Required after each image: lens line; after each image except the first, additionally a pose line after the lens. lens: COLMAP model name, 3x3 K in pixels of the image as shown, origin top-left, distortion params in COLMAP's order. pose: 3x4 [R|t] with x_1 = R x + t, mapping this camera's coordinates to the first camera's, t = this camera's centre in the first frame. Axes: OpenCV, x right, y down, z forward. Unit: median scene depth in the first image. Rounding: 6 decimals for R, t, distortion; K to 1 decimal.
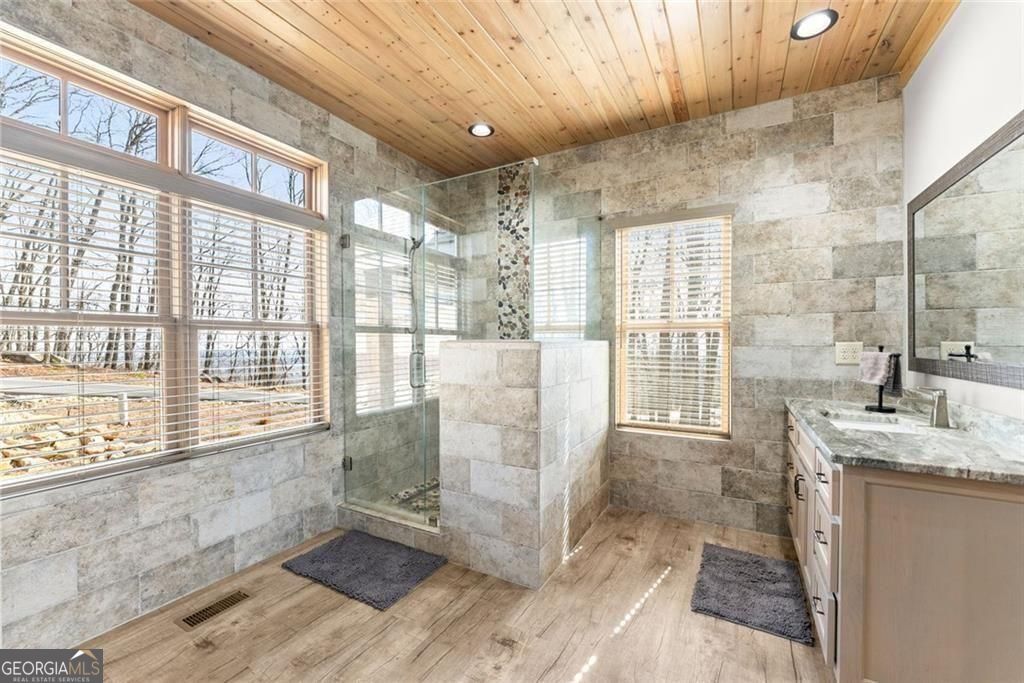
lens RADIAL K [[413.2, 0, 511.5], [0, 413.2, 344.0], [0, 0, 1]] dist [0.000331, 0.000331]
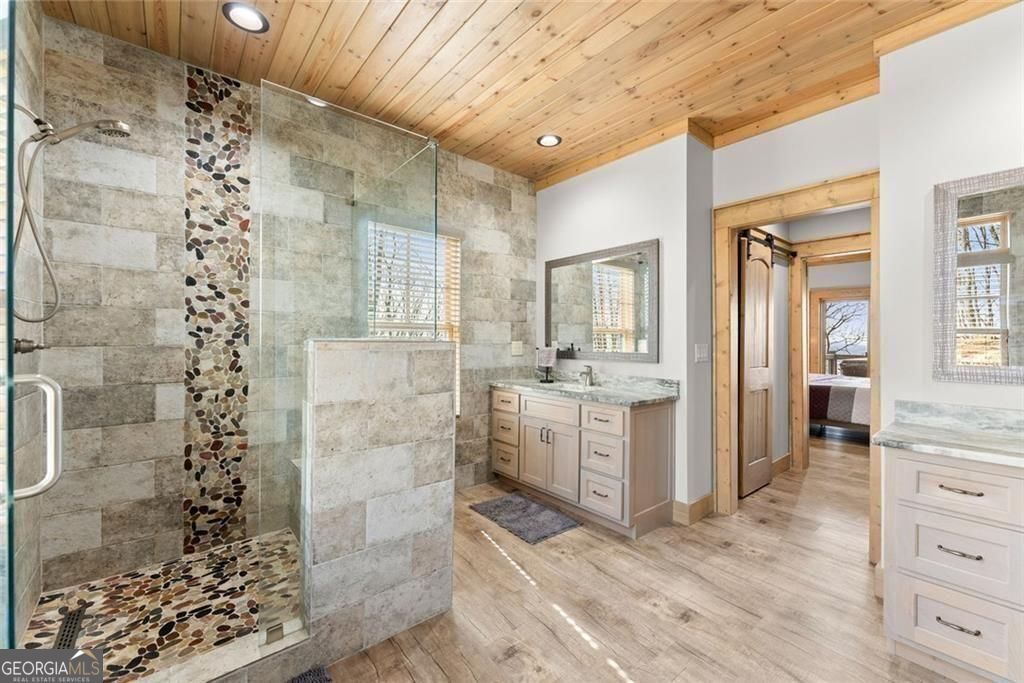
lens RADIAL K [[413.2, 0, 510.5], [0, 413.2, 339.9], [0, 0, 1]] dist [0.000331, 0.000331]
pose [[0.370670, 0.003073, 0.928760, -0.580035], [0.001016, 0.999993, -0.003714, -0.004000], [-0.928764, 0.002320, 0.370664, 0.406870]]
